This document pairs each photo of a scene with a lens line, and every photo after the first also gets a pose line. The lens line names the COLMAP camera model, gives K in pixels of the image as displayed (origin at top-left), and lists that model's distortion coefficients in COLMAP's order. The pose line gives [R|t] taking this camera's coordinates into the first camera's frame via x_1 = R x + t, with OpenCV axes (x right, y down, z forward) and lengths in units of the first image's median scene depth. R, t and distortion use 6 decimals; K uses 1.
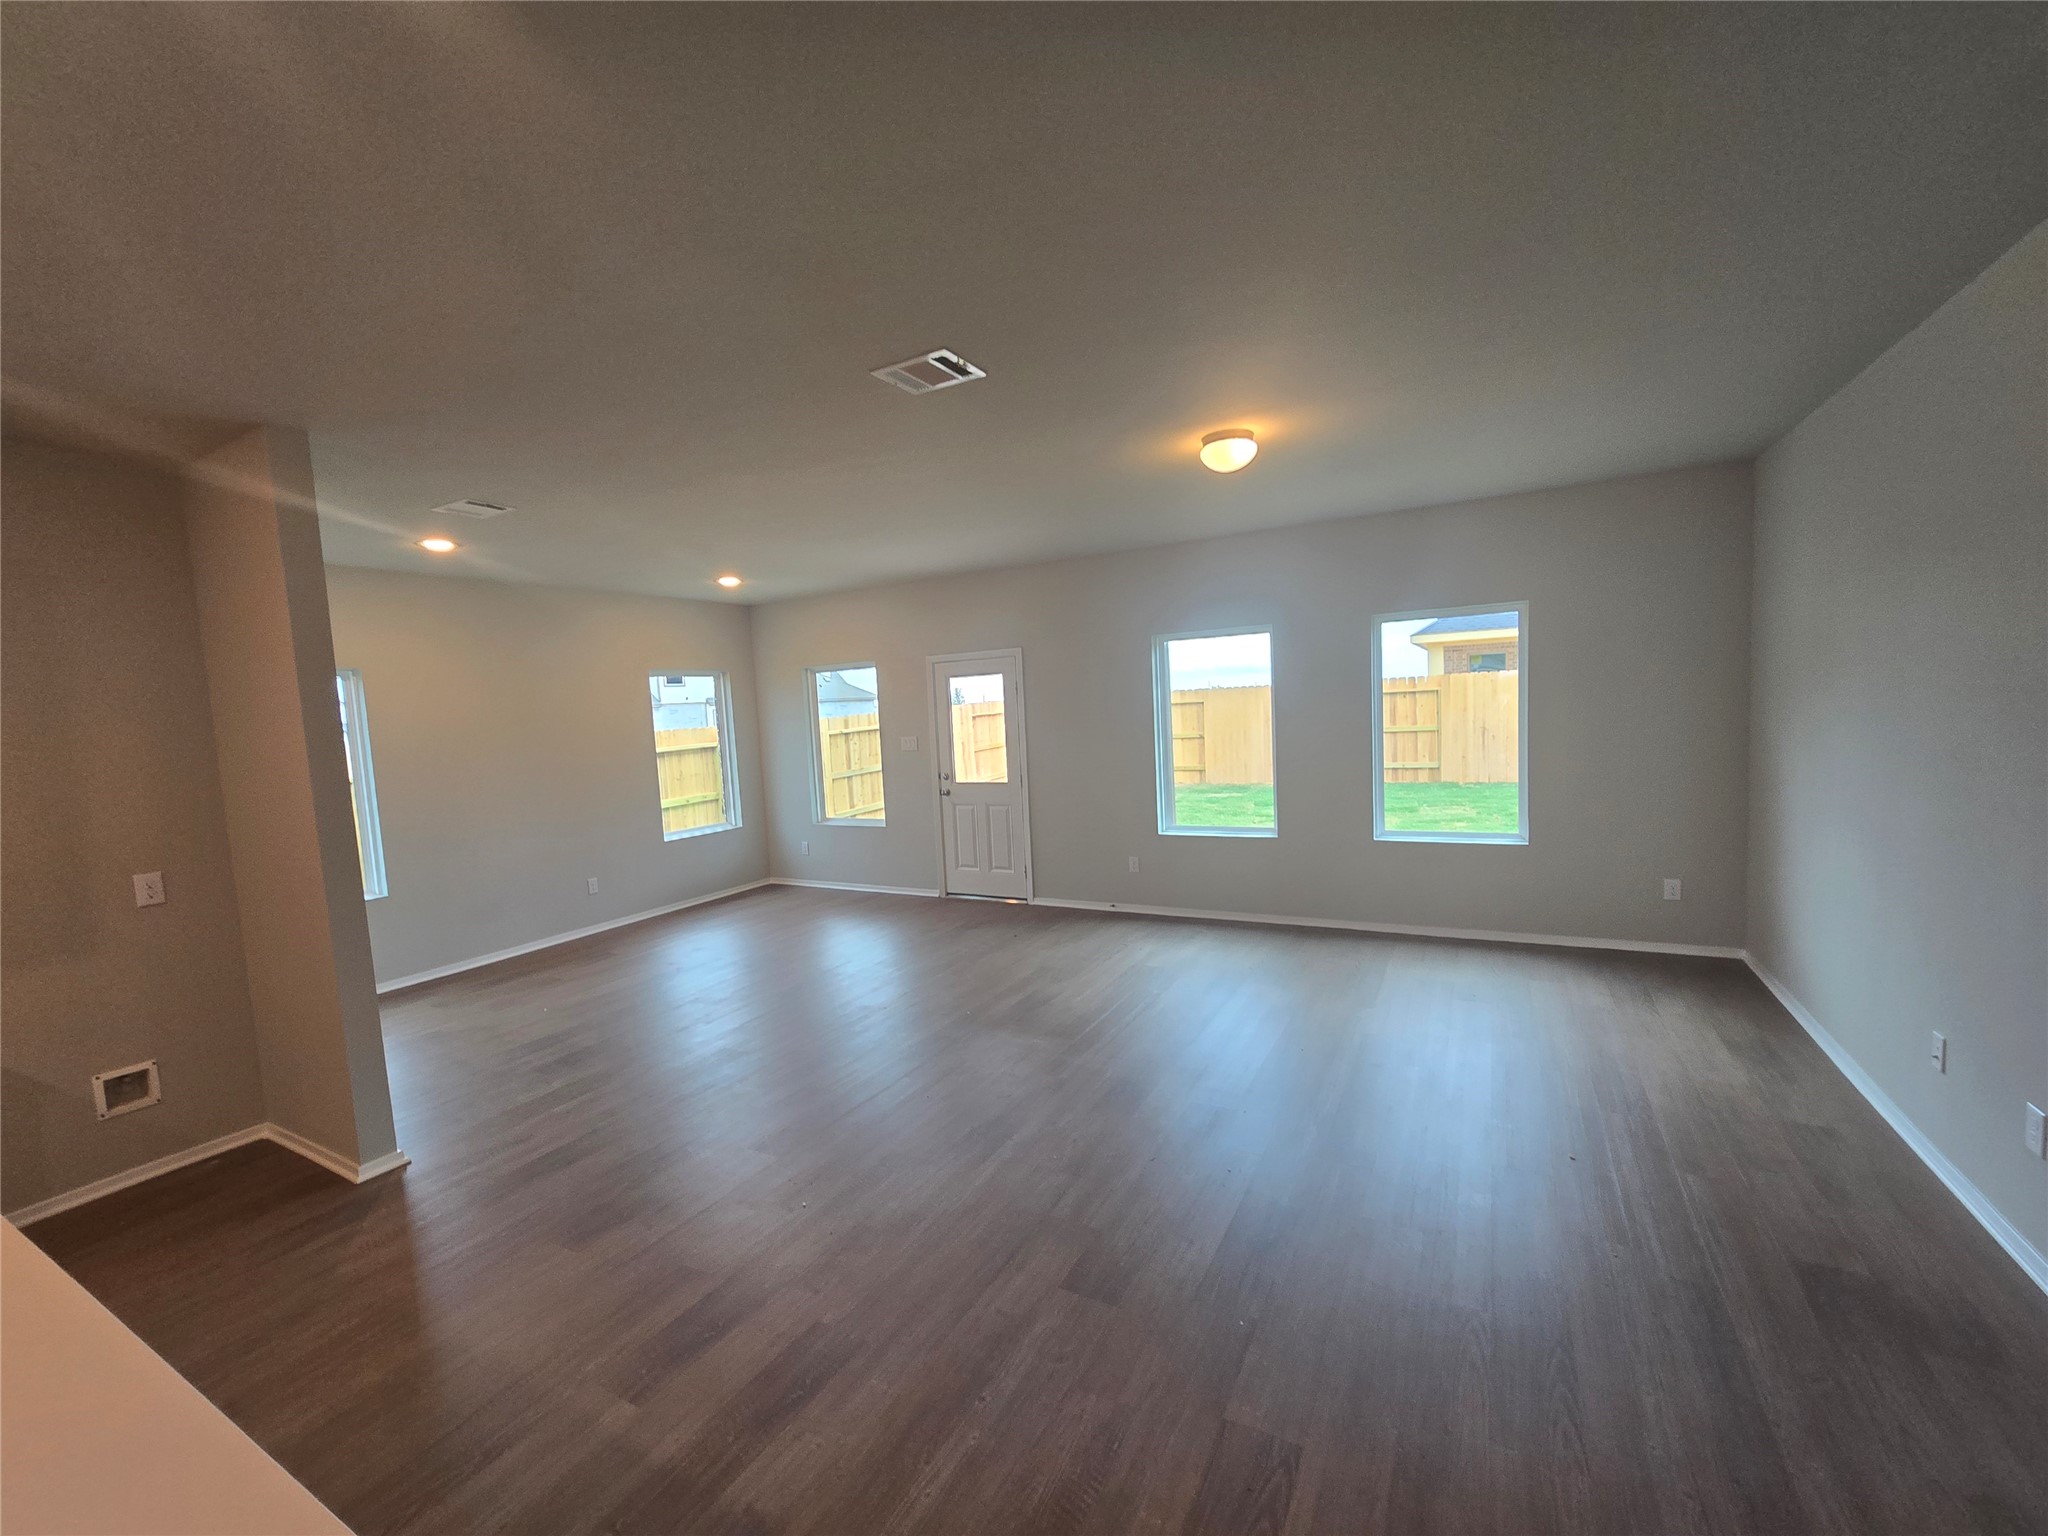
lens RADIAL K [[831.3, 0, 1010.1], [0, 831.3, 770.3], [0, 0, 1]] dist [-0.004430, 0.001189]
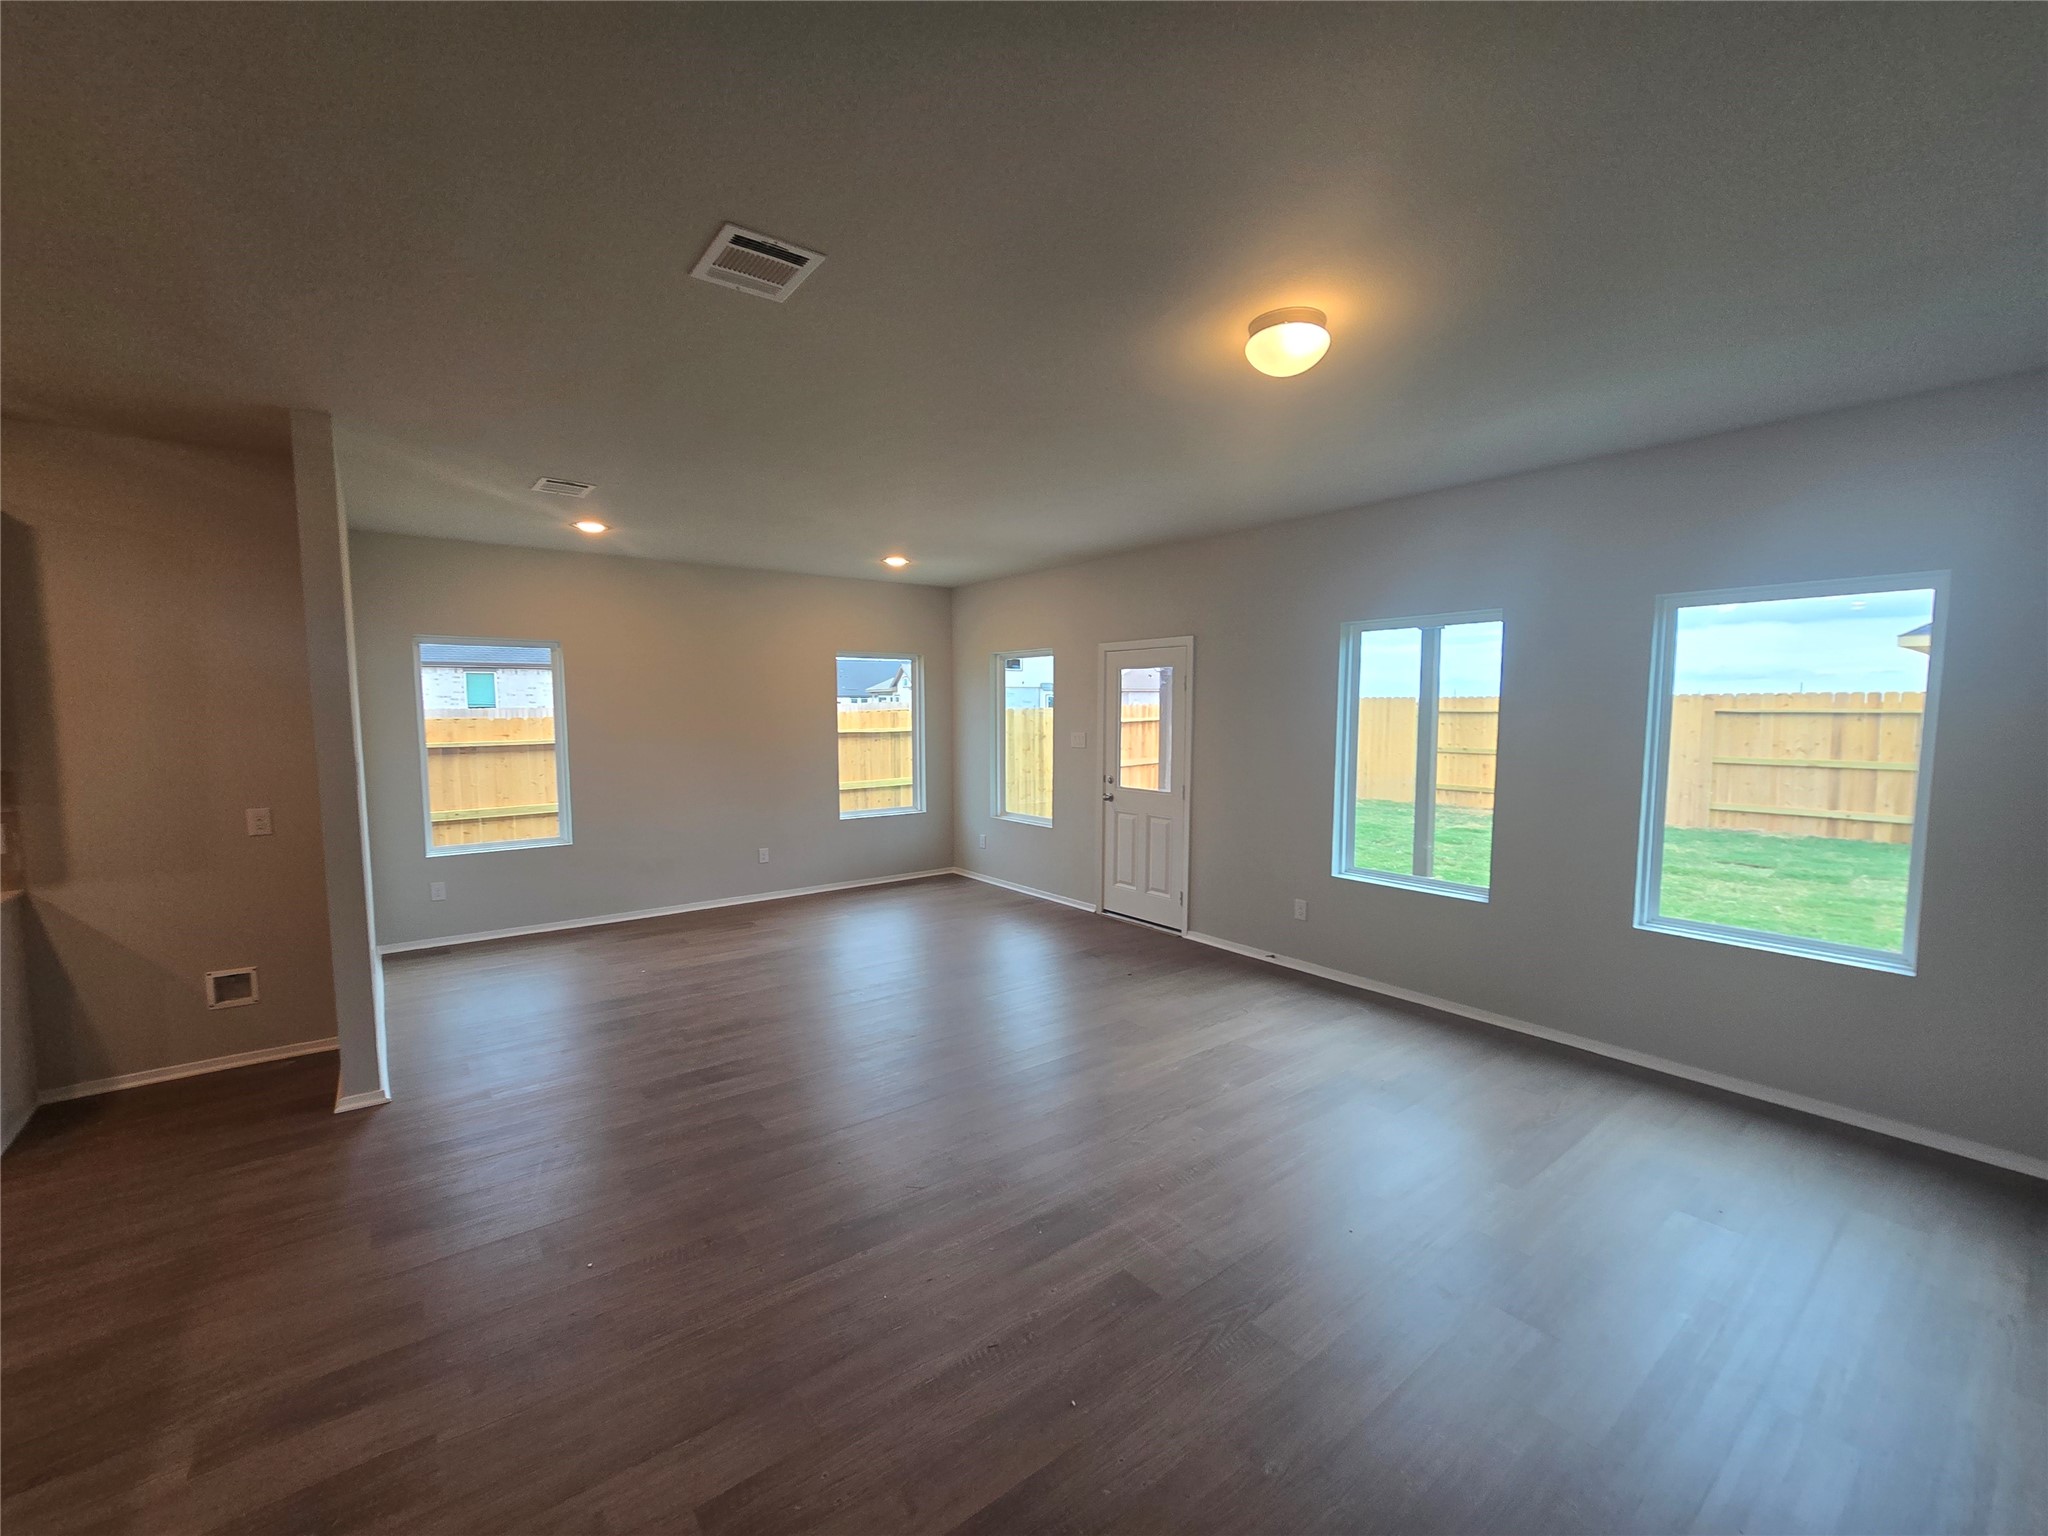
lens RADIAL K [[831.3, 0, 1030.1], [0, 831.3, 771.6], [0, 0, 1]] dist [-0.004430, 0.001189]
pose [[0.922655, 0.080703, -0.377088, 0.186675], [-0.076177, 0.996731, 0.026926, -0.019192], [0.378028, 0.003882, 0.925786, 0.151487]]
